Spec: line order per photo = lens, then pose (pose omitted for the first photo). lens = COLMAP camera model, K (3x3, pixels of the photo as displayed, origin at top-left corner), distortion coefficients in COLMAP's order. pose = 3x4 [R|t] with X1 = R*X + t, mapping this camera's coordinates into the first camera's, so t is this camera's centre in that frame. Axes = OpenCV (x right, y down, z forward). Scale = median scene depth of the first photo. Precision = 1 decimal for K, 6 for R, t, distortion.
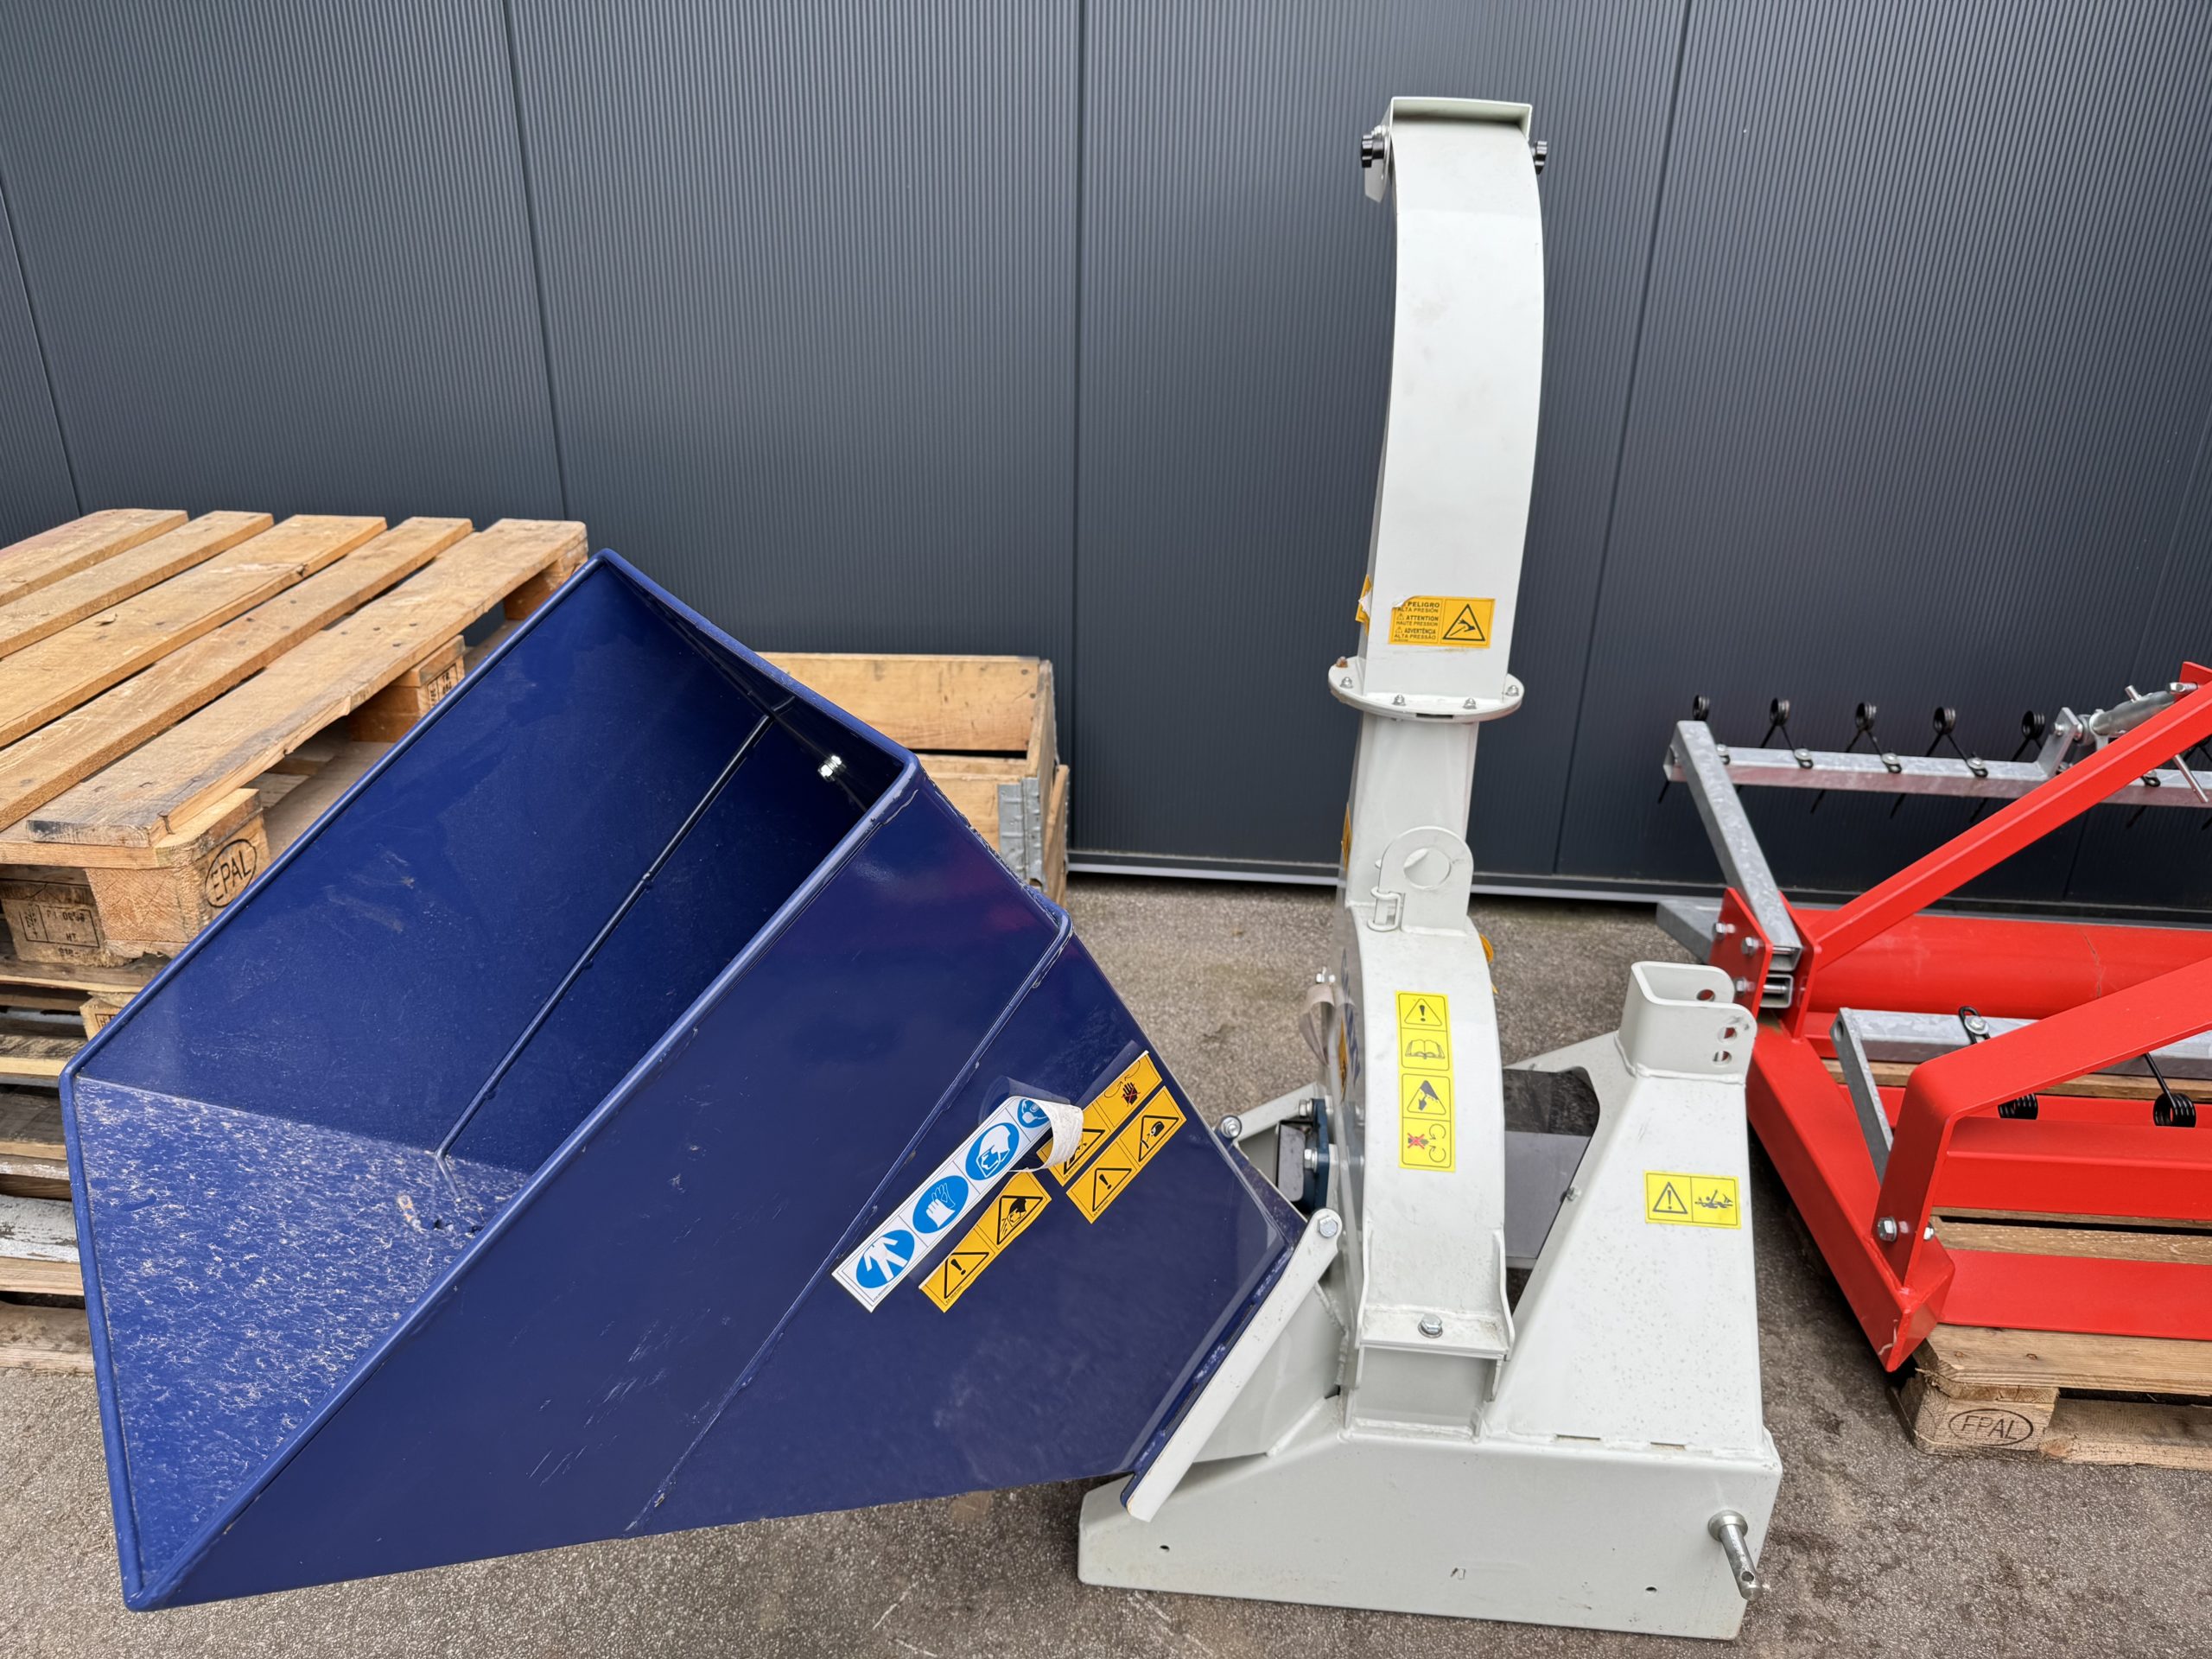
lens RADIAL K [[1571.7, 0, 1105.0], [0, 1571.7, 838.1], [0, 0, 1]] dist [0.046848, -0.072104]
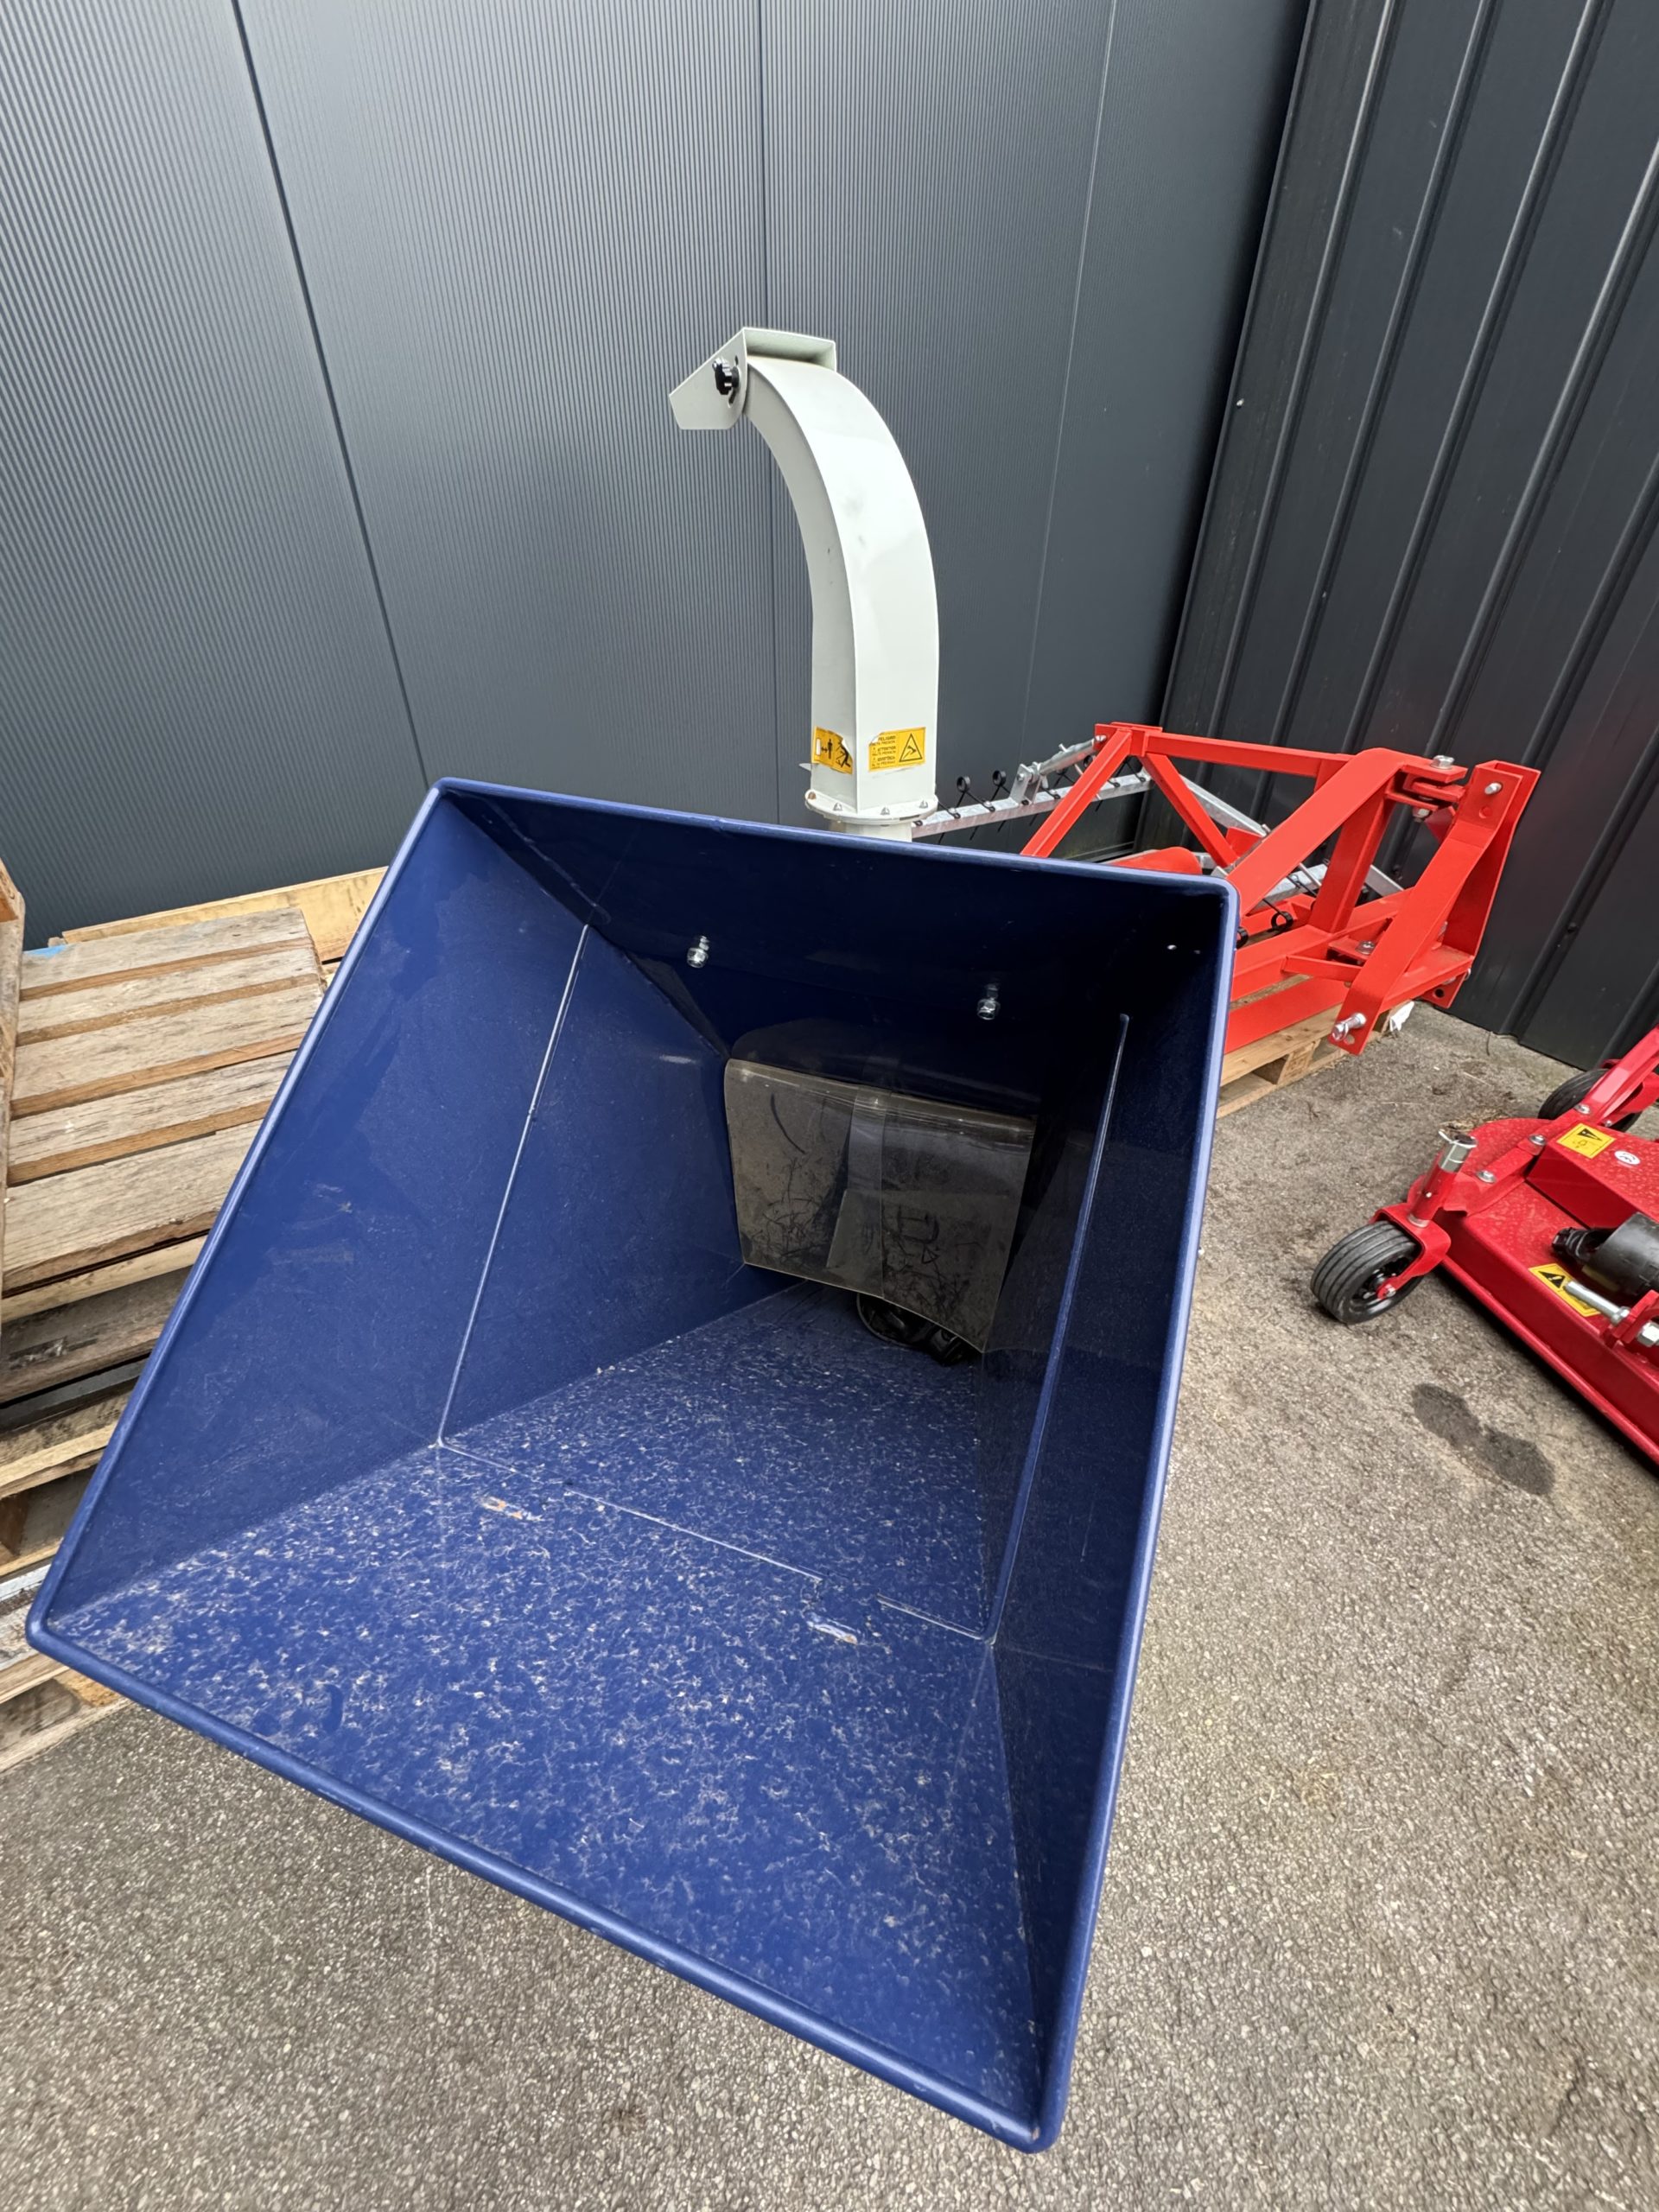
lens RADIAL K [[879.3, 0, 829.5], [0, 879.3, 1106.0], [0, 0, 1]] dist [-0.002317, -0.000589]
pose [[0.796996, -0.355653, 0.488169, -0.335253], [0.247740, 0.929624, 0.272806, -0.068997], [-0.550838, -0.096486, 0.829016, 0.341273]]
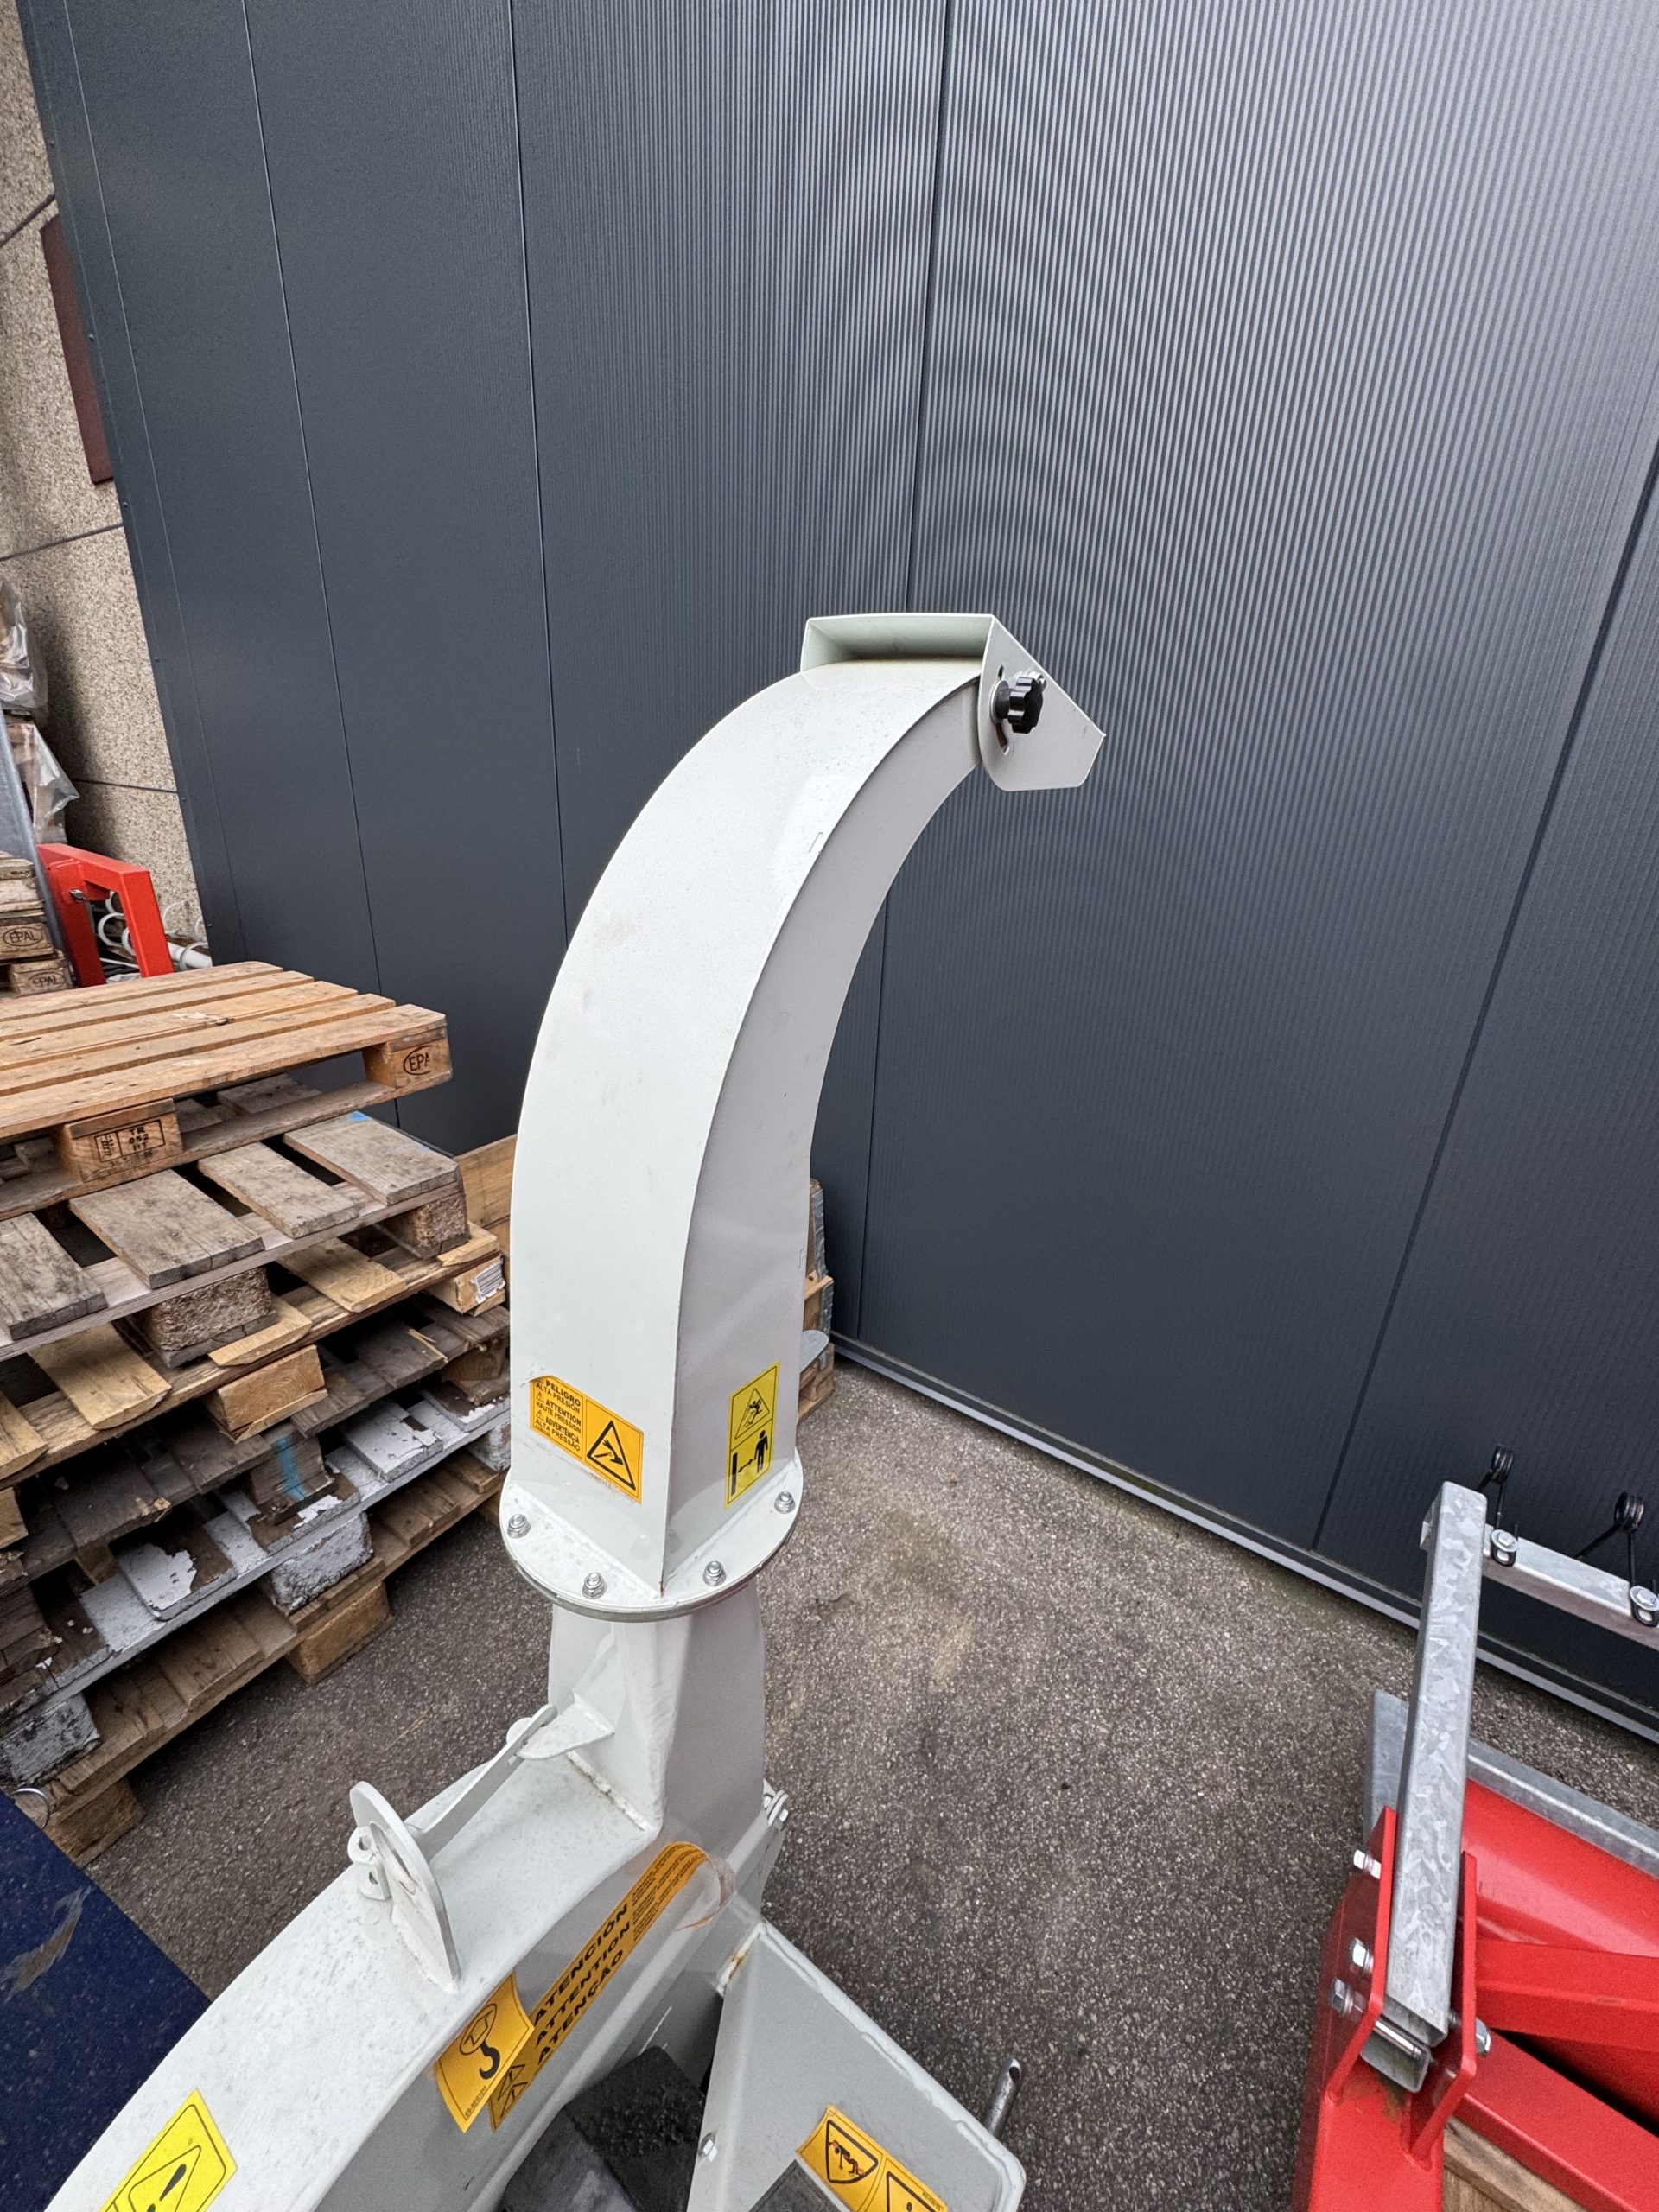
lens RADIAL K [[879.3, 0, 829.5], [0, 879.3, 1106.0], [0, 0, 1]] dist [-0.002317, -0.000589]
pose [[0.856388, 0.201027, -0.475592, 0.422518], [-0.232718, 0.972511, -0.007981, -0.272938], [0.460914, 0.117514, 0.879630, 0.723862]]
